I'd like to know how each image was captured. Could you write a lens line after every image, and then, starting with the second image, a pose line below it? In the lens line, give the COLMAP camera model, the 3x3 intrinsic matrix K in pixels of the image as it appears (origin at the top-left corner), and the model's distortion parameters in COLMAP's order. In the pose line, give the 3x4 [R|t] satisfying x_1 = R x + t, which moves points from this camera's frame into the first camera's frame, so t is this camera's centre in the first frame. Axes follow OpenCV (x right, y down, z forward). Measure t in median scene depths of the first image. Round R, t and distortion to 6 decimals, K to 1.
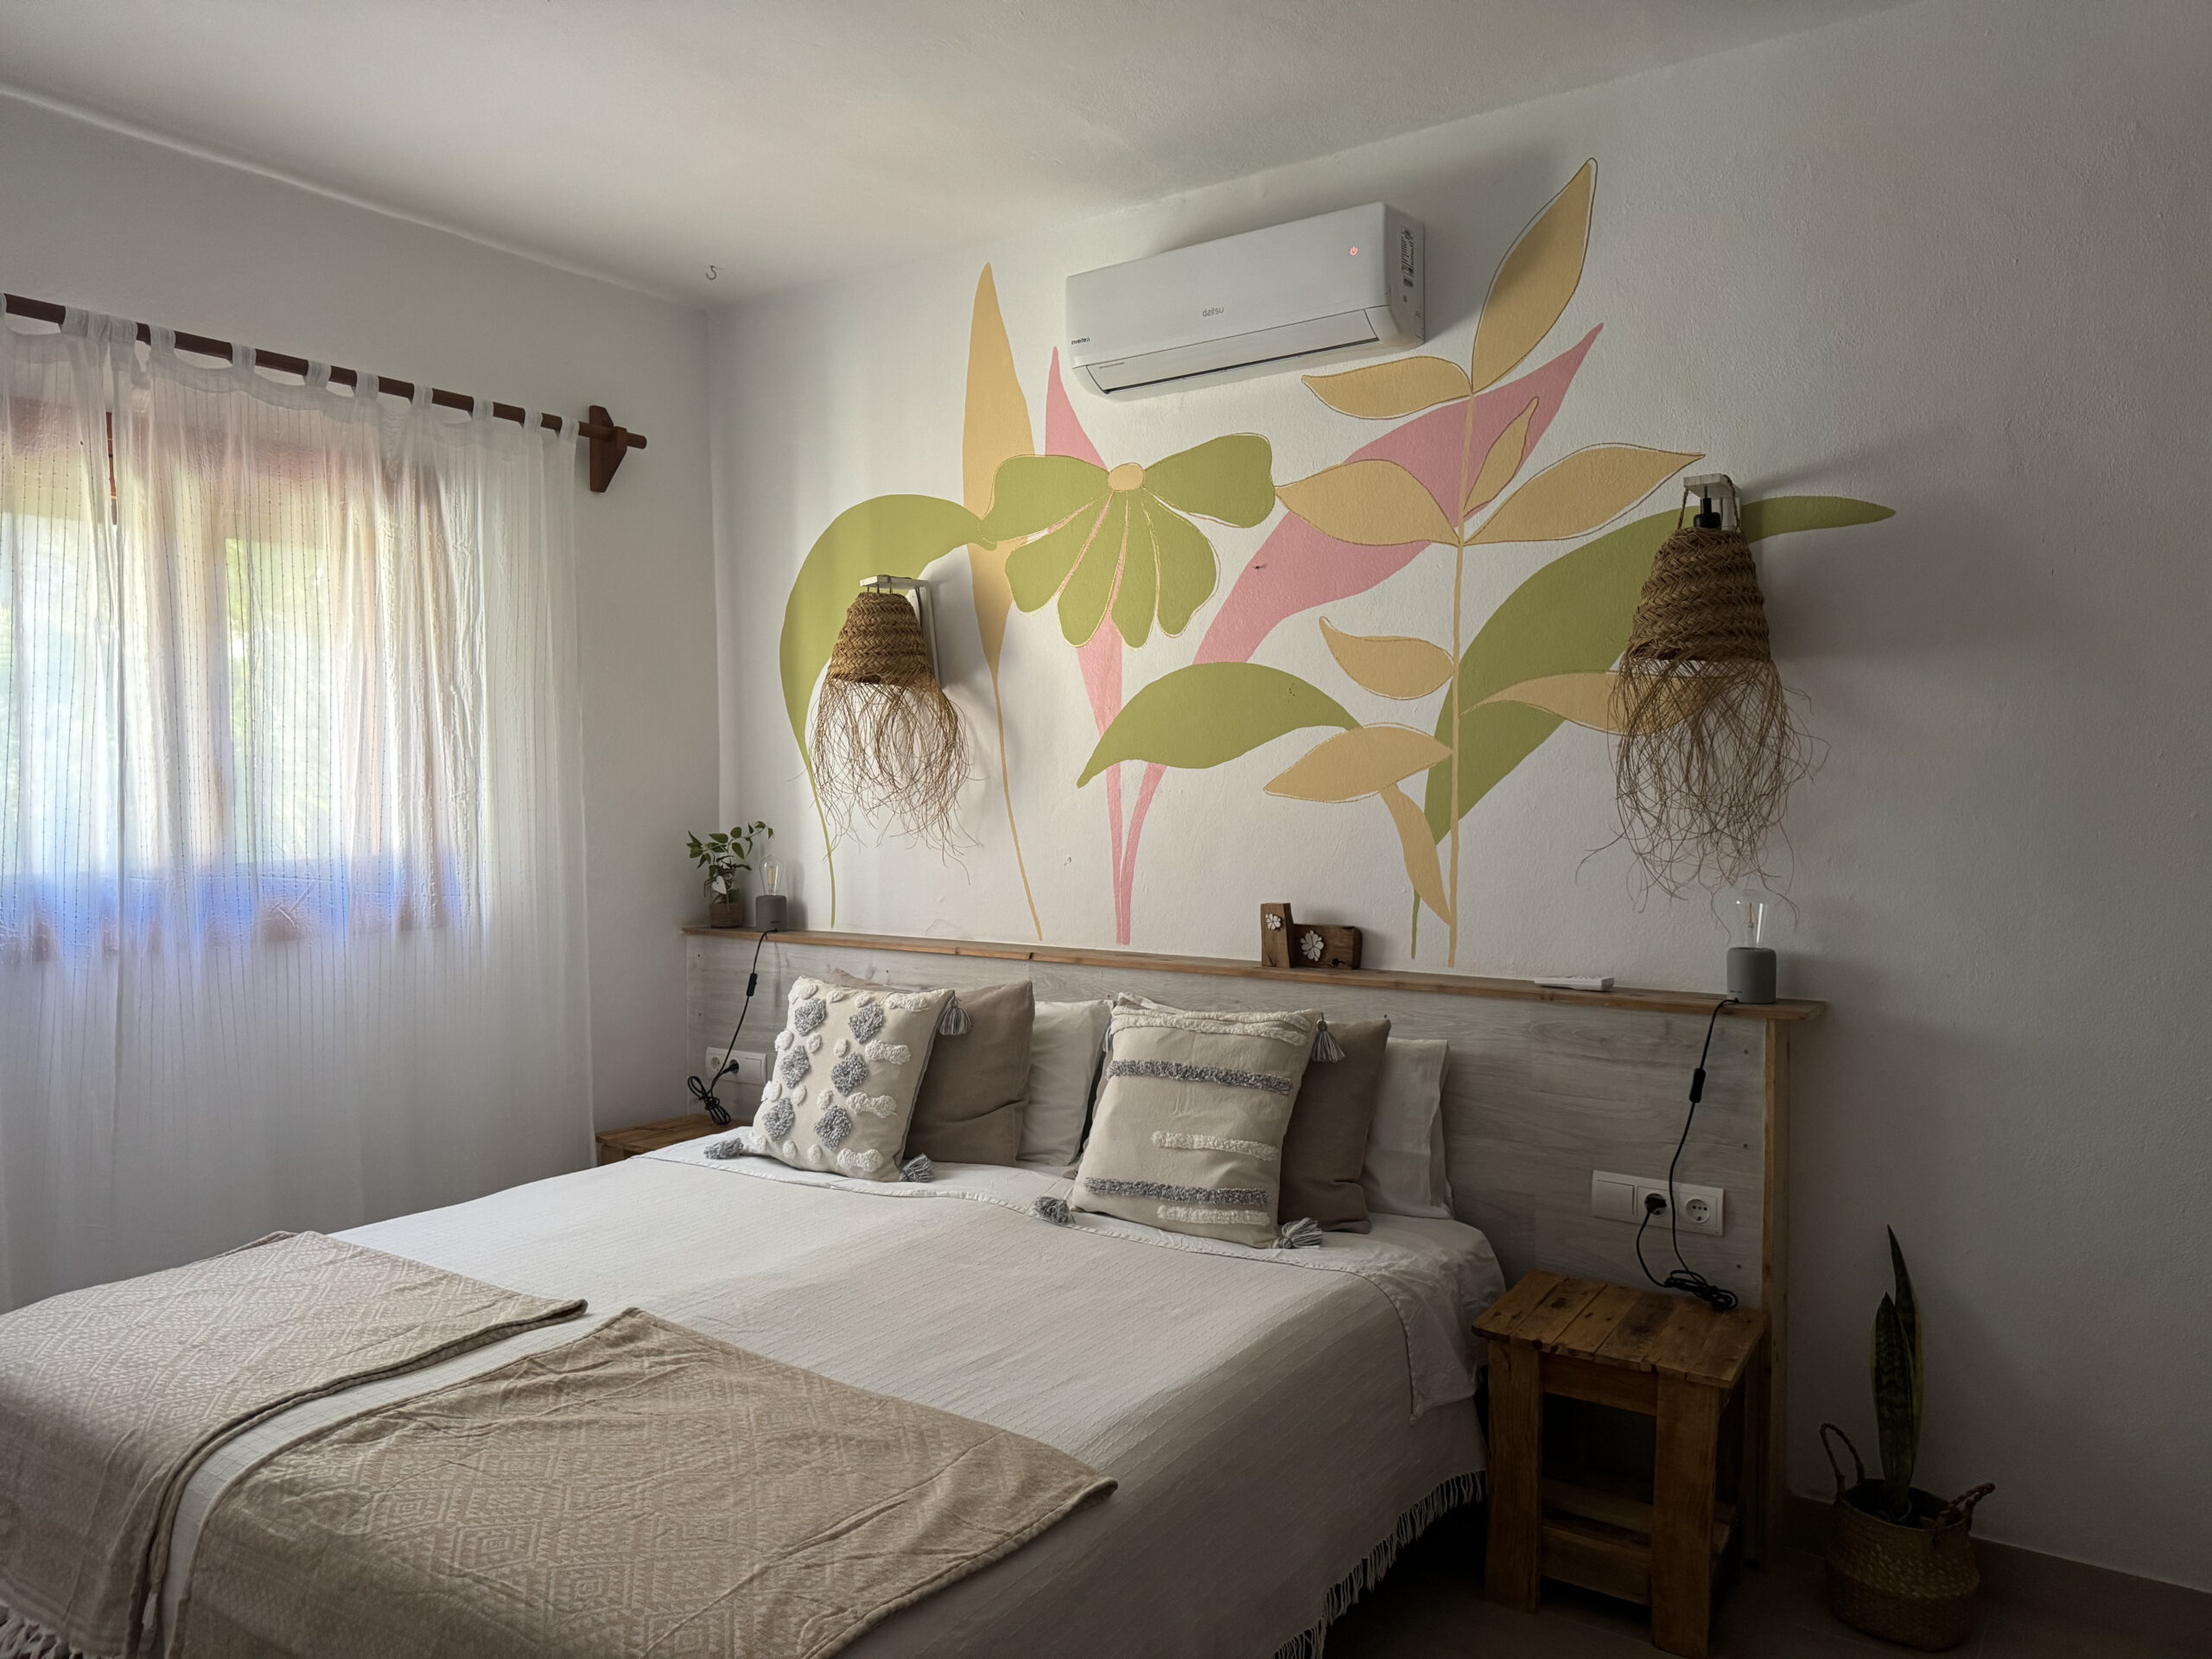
lens RADIAL K [[1563.1, 0, 1106.0], [0, 1563.1, 829.5], [0, 0, 1]] dist [0.115185, -0.235191]
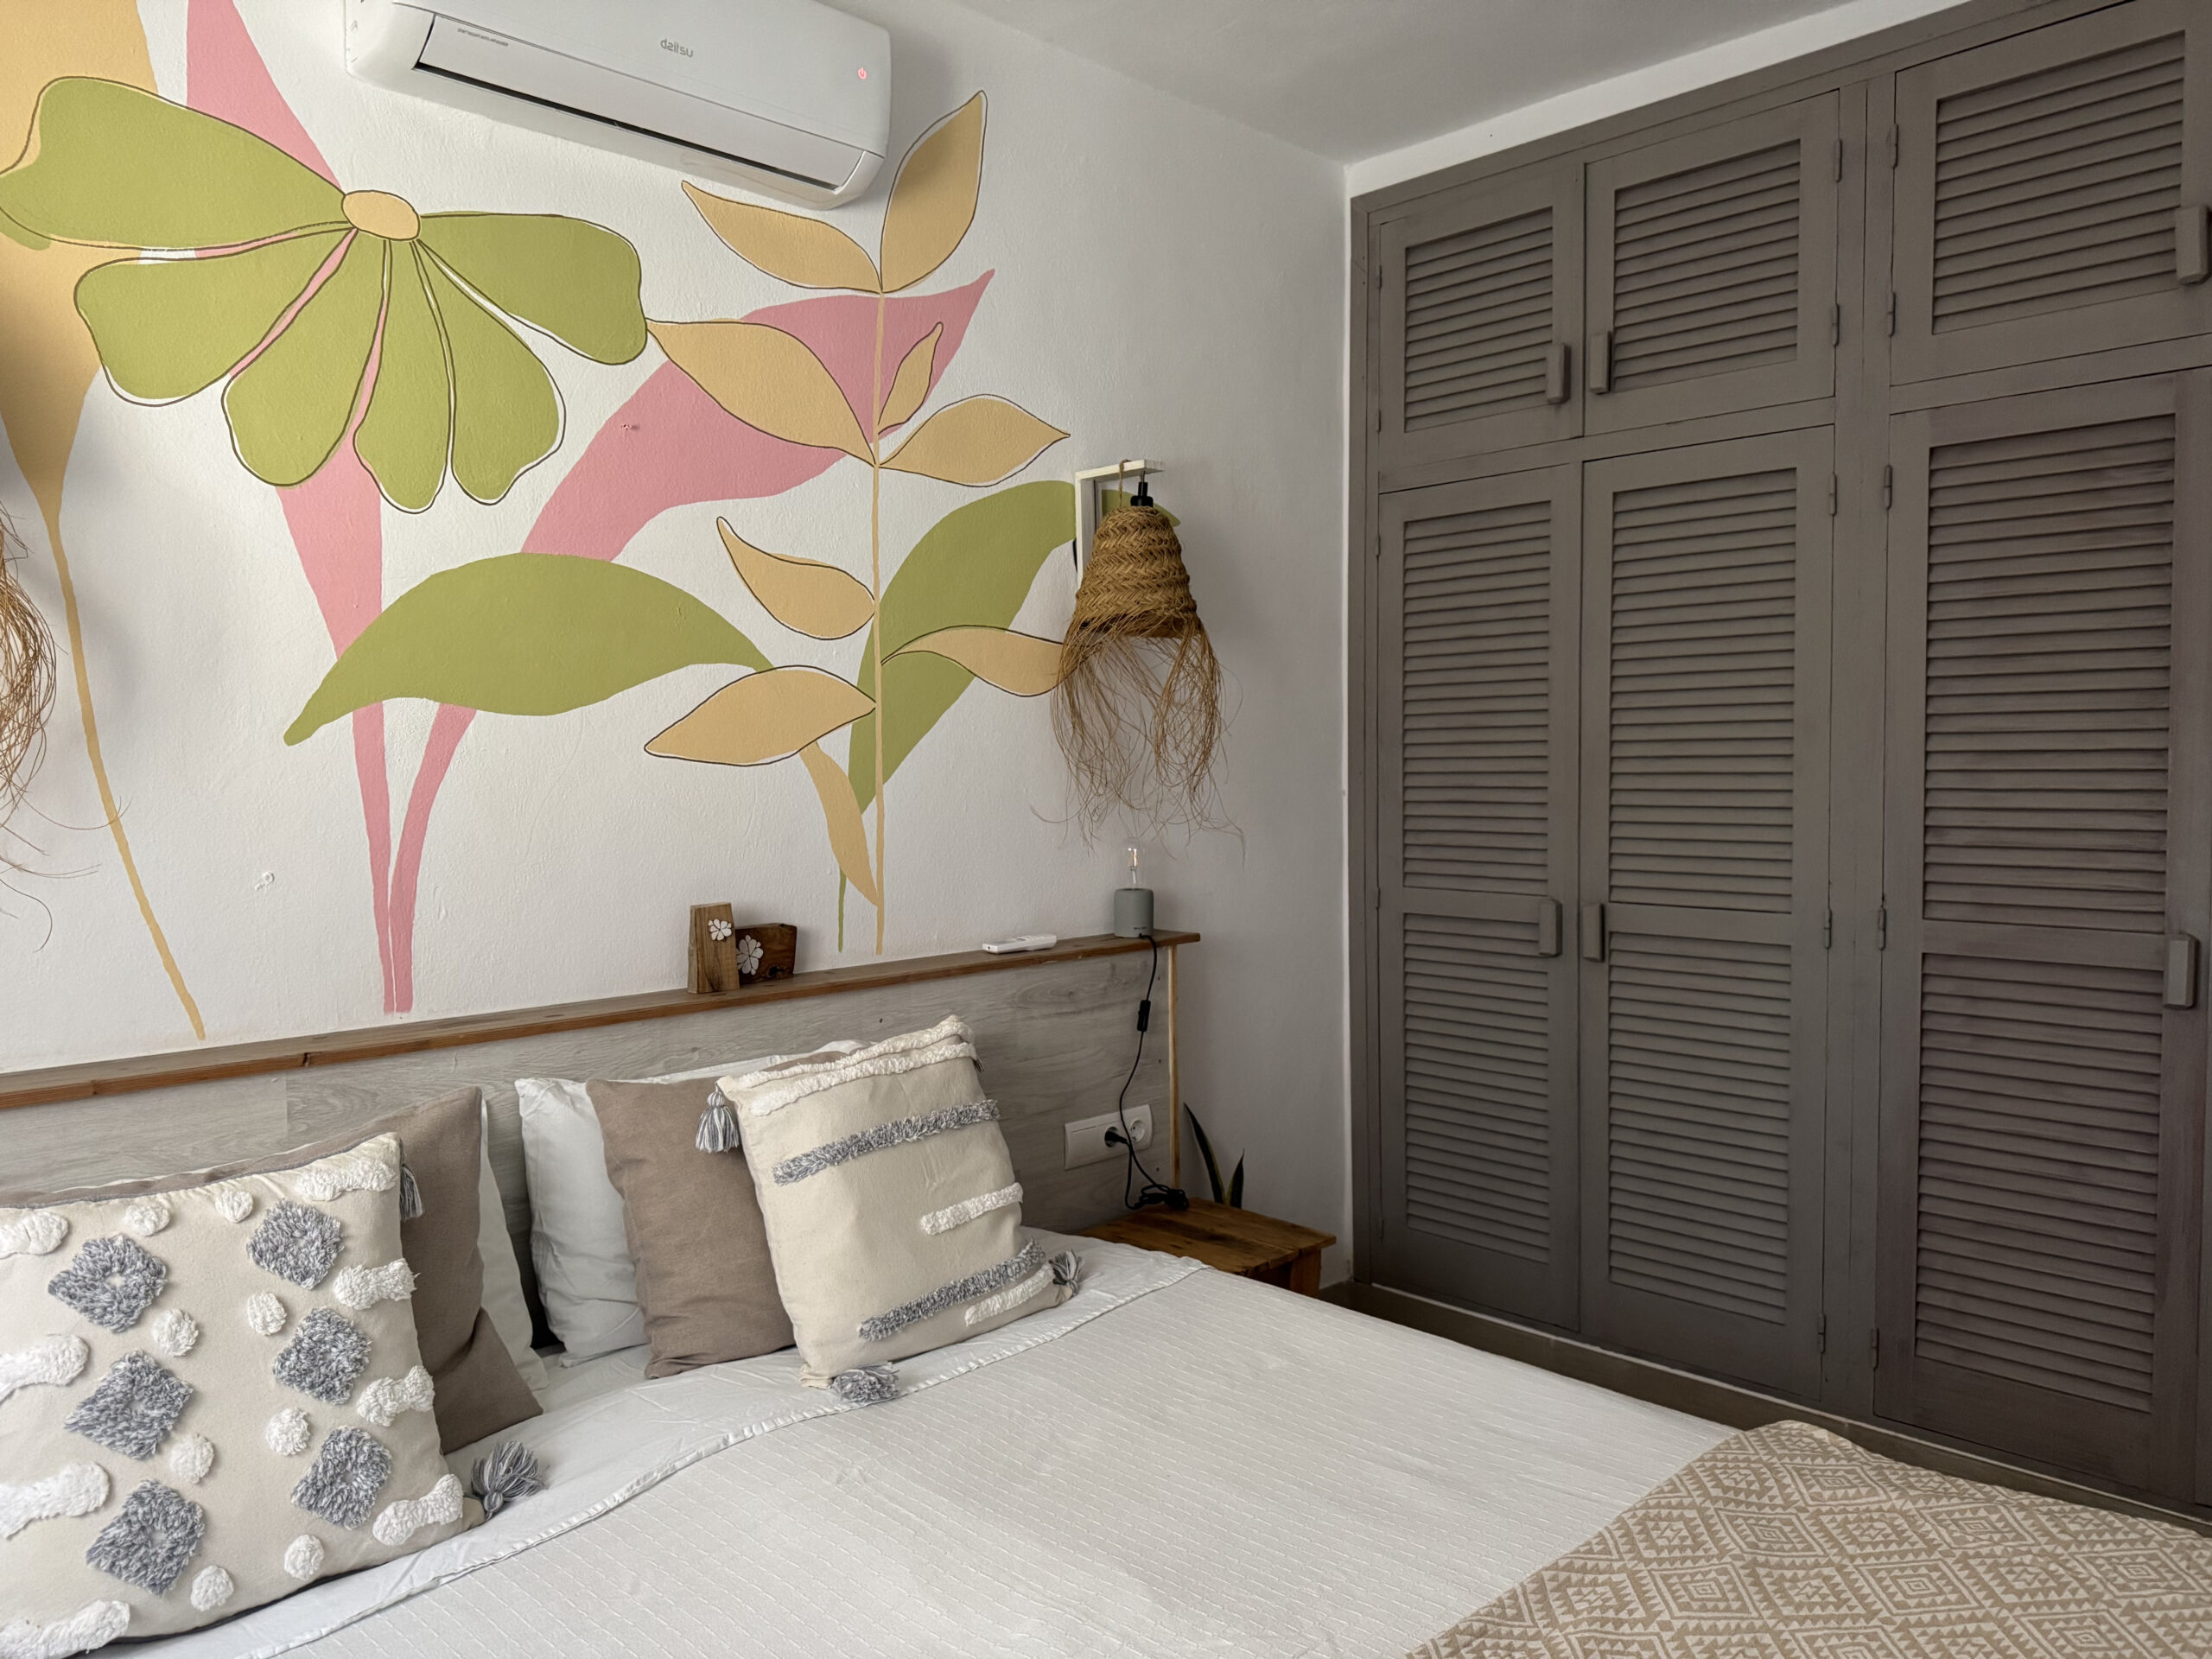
lens RADIAL K [[1563.1, 0, 1106.0], [0, 1563.1, 829.5], [0, 0, 1]] dist [0.115185, -0.235191]
pose [[0.162421, -0.041825, 0.985835, -0.597992], [0.038321, 0.998615, 0.036054, -0.007166], [-0.985977, 0.031922, 0.163799, 0.719928]]
